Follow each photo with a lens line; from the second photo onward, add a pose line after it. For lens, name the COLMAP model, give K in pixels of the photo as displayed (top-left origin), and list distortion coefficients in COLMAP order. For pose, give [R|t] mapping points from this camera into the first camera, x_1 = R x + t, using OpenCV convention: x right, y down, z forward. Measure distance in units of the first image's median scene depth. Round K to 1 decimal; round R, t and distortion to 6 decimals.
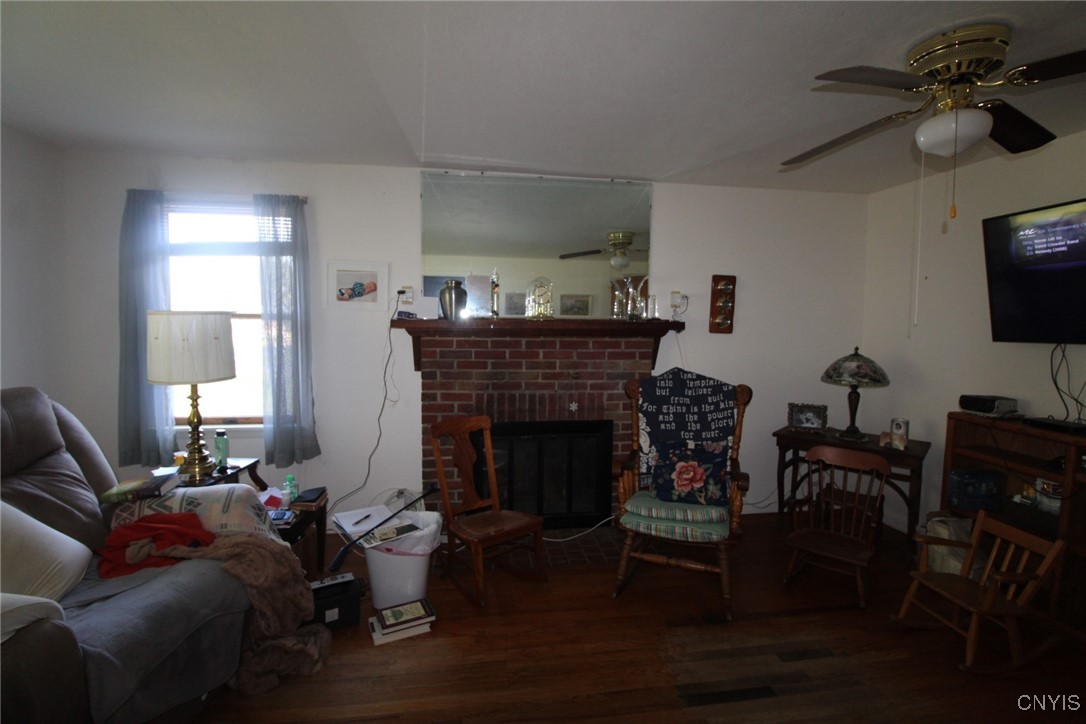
lens RADIAL K [[499.3, 0, 544.0], [0, 499.3, 352.0], [0, 0, 1]] dist [-0.003259, -0.012305]
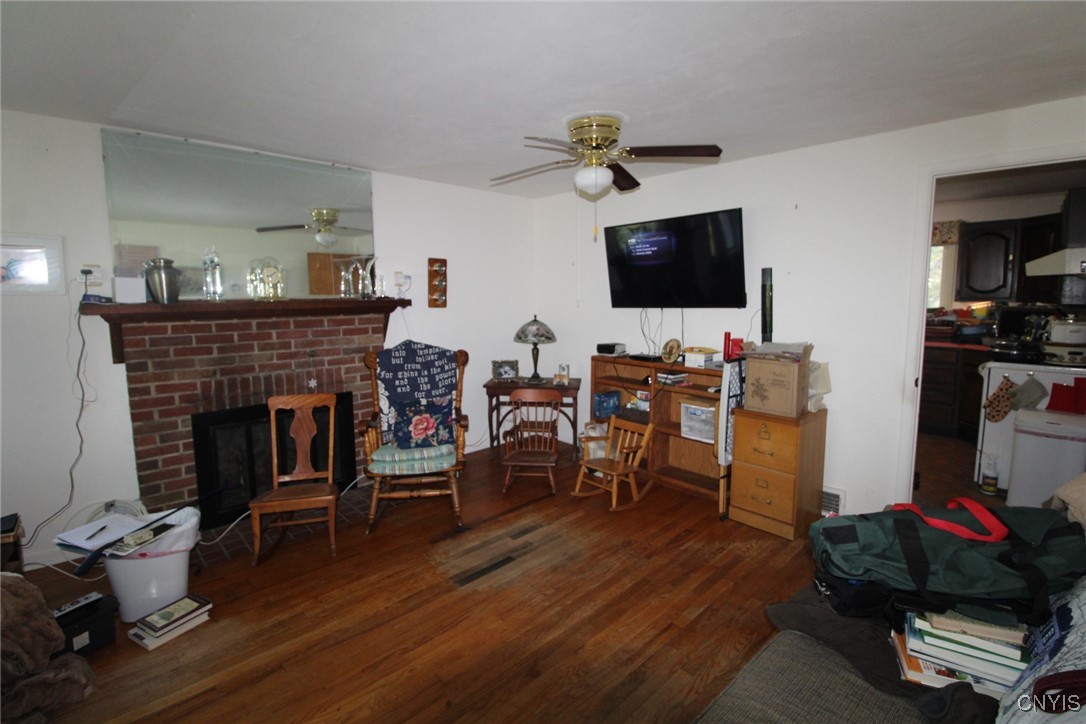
lens RADIAL K [[499.3, 0, 544.0], [0, 499.3, 352.0], [0, 0, 1]] dist [-0.003259, -0.012305]
pose [[0.812183, -0.083537, 0.577390, -0.148968], [0.050423, 0.996043, 0.073181, -0.007415], [-0.581219, -0.030322, 0.813182, -0.126412]]
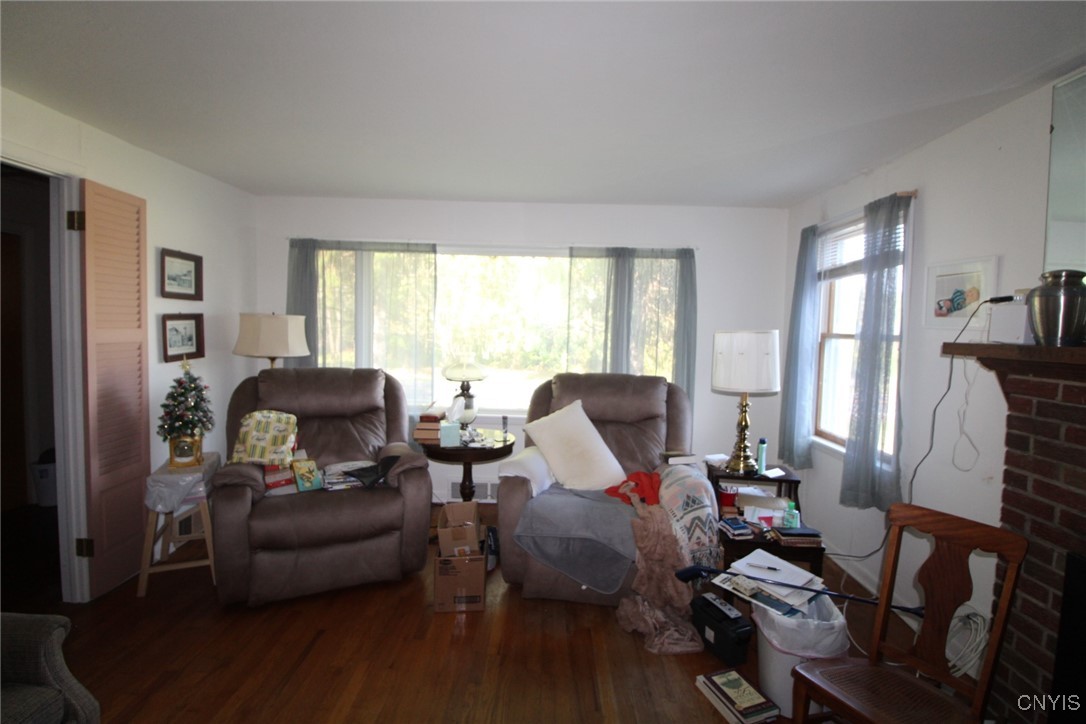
lens RADIAL K [[499.3, 0, 544.0], [0, 499.3, 352.0], [0, 0, 1]] dist [-0.003259, -0.012305]
pose [[-0.165967, 0.033794, -0.985552, 0.409321], [-0.088760, 0.994844, 0.049060, -0.034874], [0.982129, 0.095620, -0.162111, 0.545559]]
